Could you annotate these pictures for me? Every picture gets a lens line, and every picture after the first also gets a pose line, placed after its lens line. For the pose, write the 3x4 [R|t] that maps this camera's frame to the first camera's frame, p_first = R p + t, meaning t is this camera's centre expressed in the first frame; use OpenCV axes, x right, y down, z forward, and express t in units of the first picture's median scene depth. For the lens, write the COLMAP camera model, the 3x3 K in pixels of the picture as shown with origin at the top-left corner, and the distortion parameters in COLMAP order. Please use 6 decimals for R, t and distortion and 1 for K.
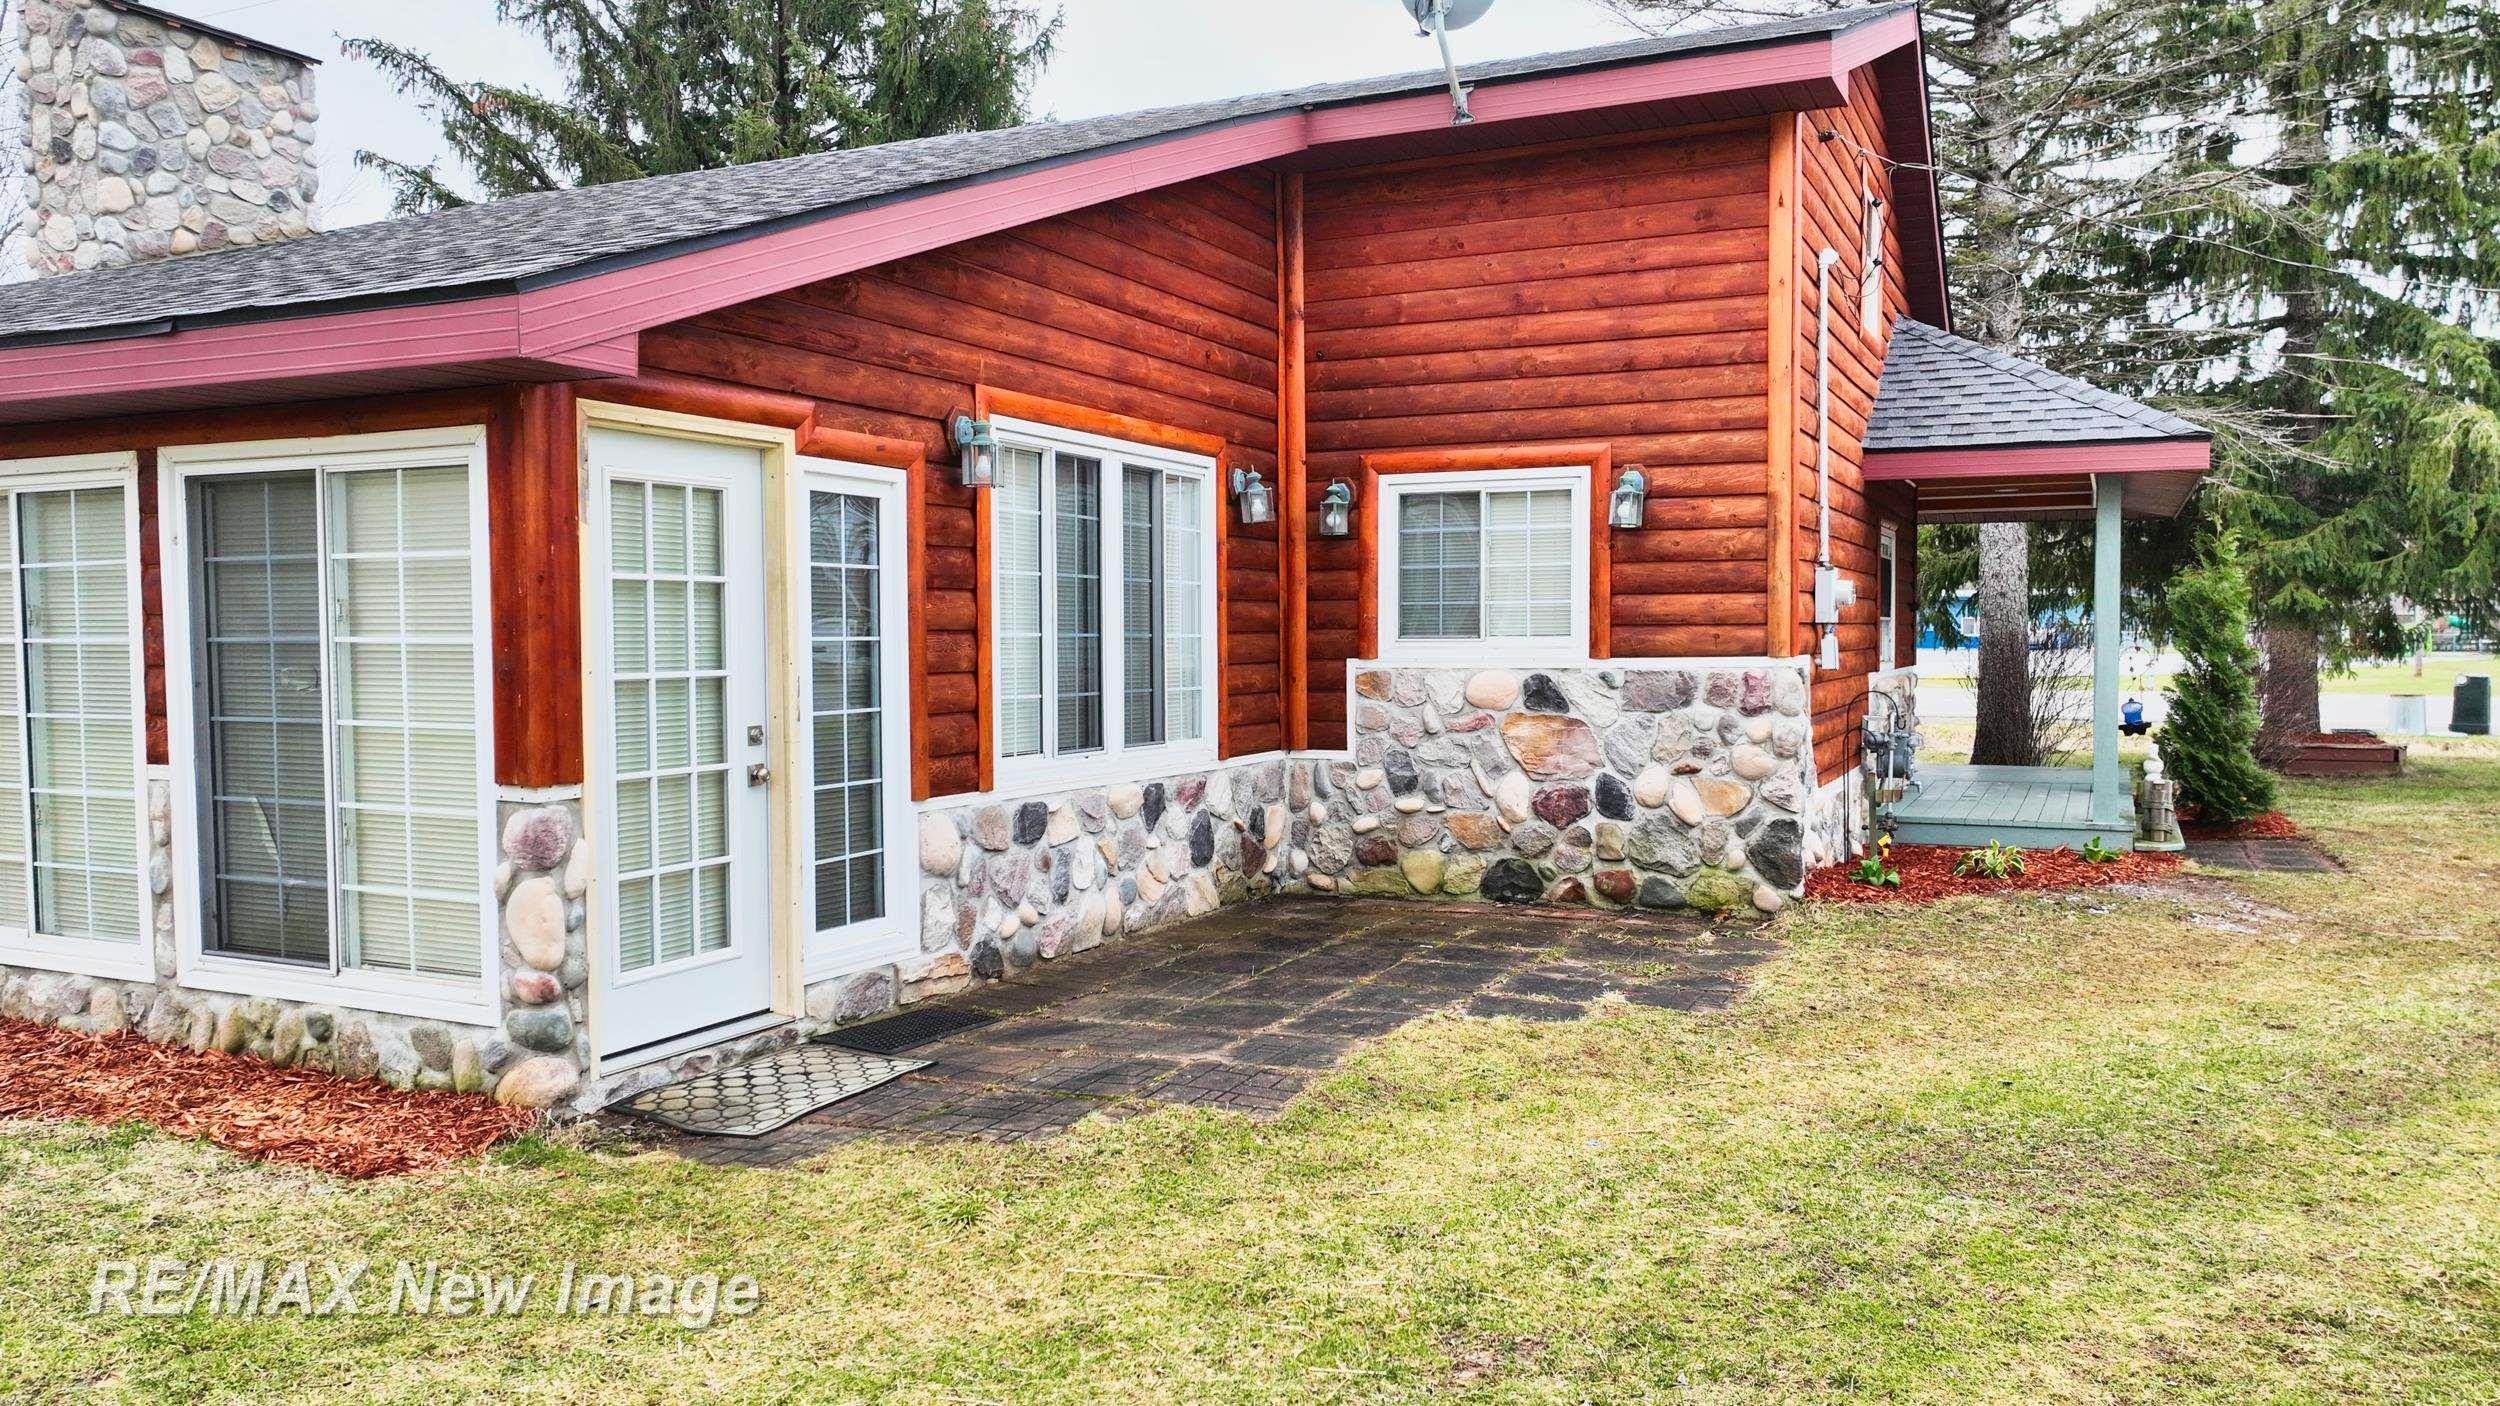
lens RADIAL K [[1812.2, 0, 1233.1], [0, 1812.2, 705.5], [0, 0, 1]] dist [0.011777, 0.005770]
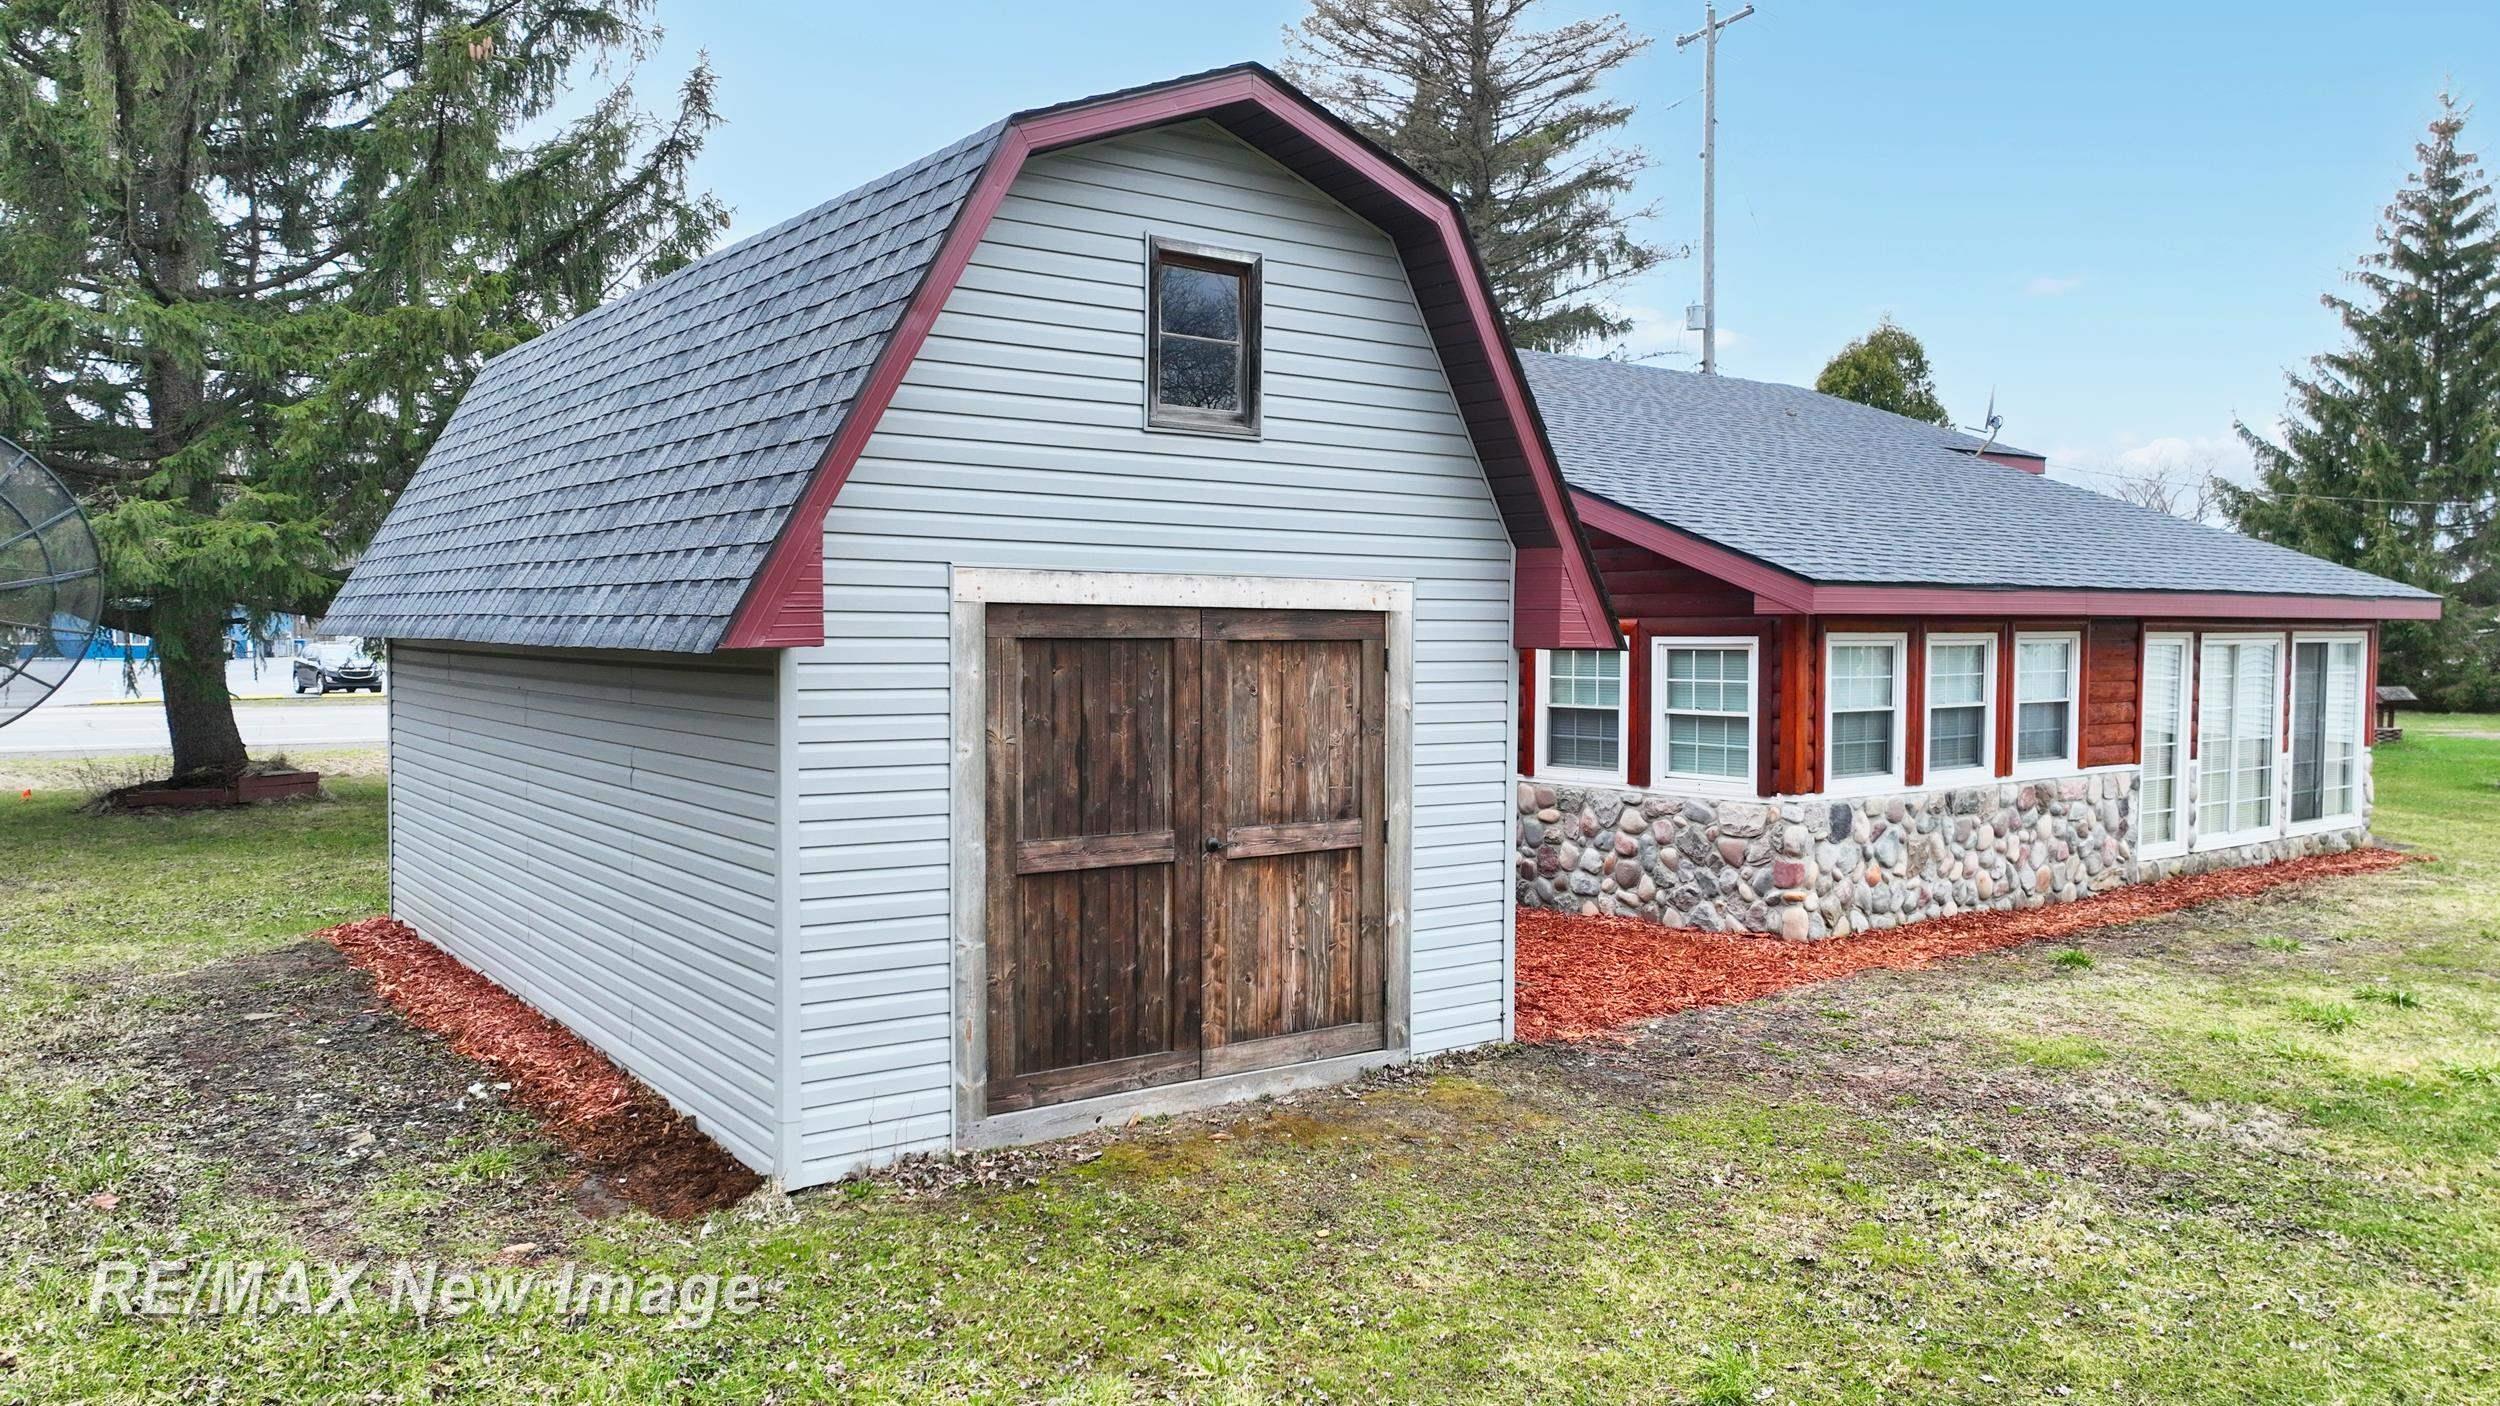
lens RADIAL K [[1812.2, 0, 1264.2], [0, 1812.2, 709.2], [0, 0, 1]] dist [0.011777, 0.005770]
pose [[0.432665, -0.040062, 0.900664, -2.270188], [0.037164, 0.998956, 0.026581, -0.097584], [-0.900789, 0.021972, 0.433702, 0.758438]]
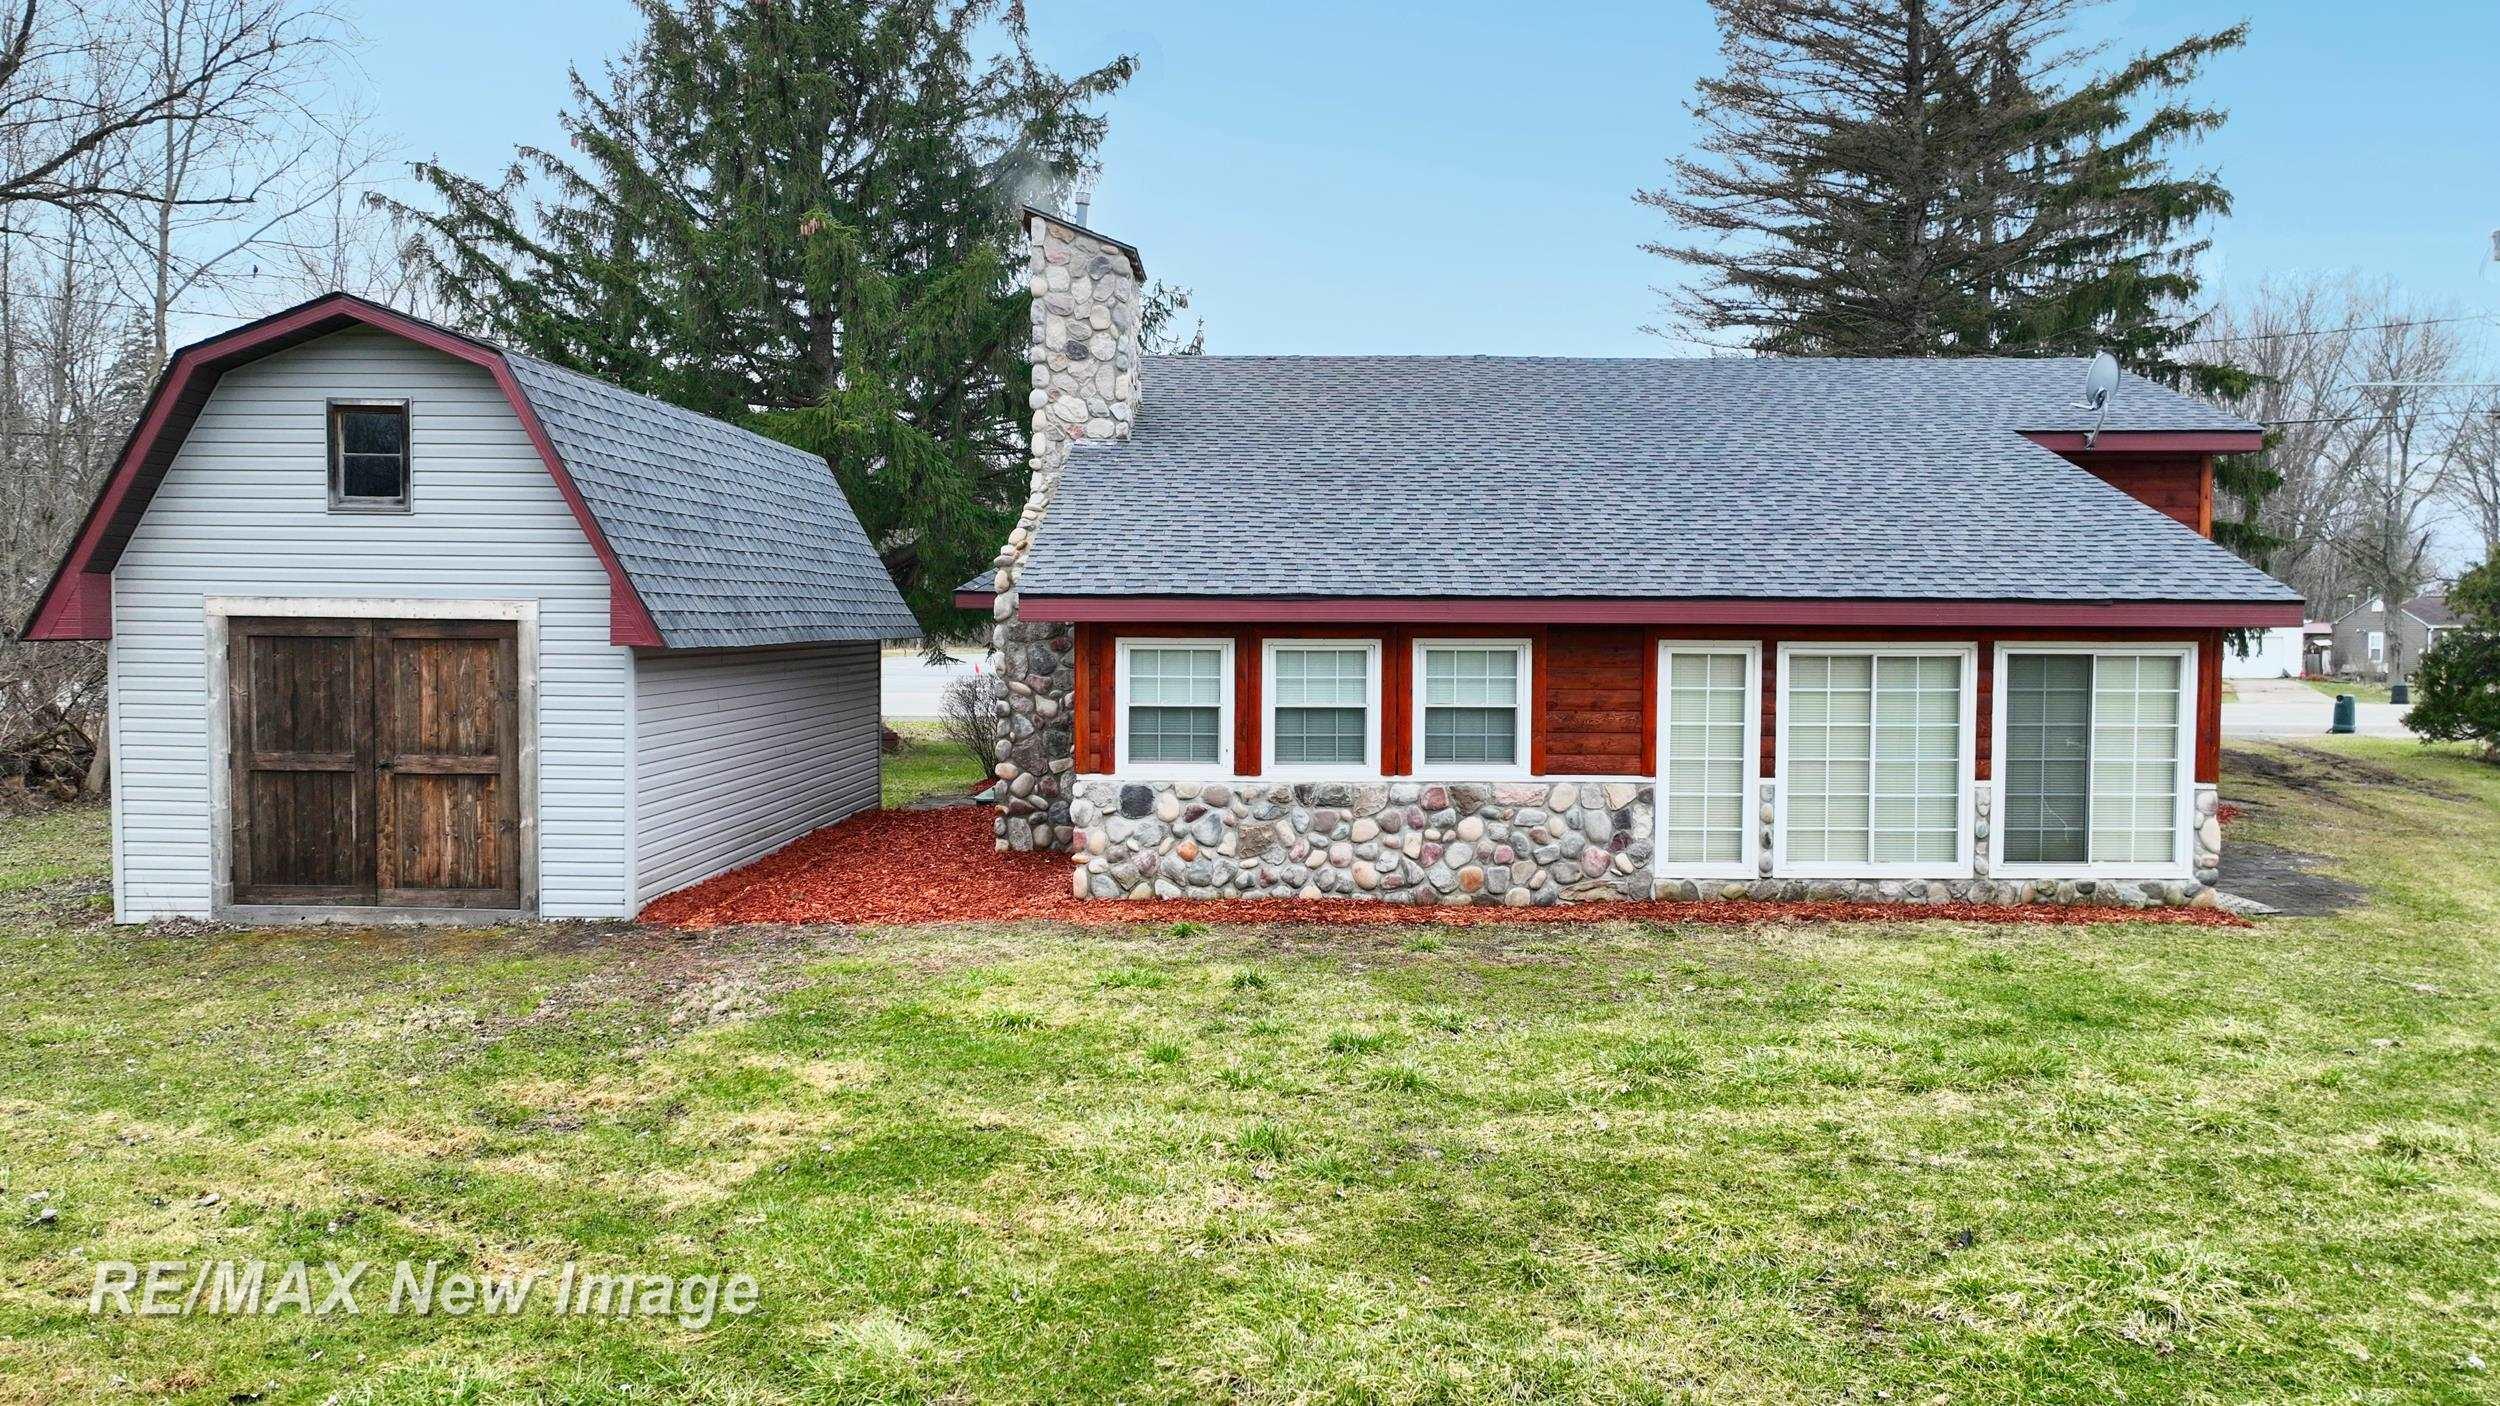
lens RADIAL K [[1812.2, 0, 1261.1], [0, 1812.2, 711.1], [0, 0, 1]] dist [0.011777, 0.005770]
pose [[0.897161, -0.015979, 0.441415, -1.525451], [0.014274, 0.999872, 0.007182, -0.052672], [-0.441473, -0.000143, 0.897275, -0.398458]]
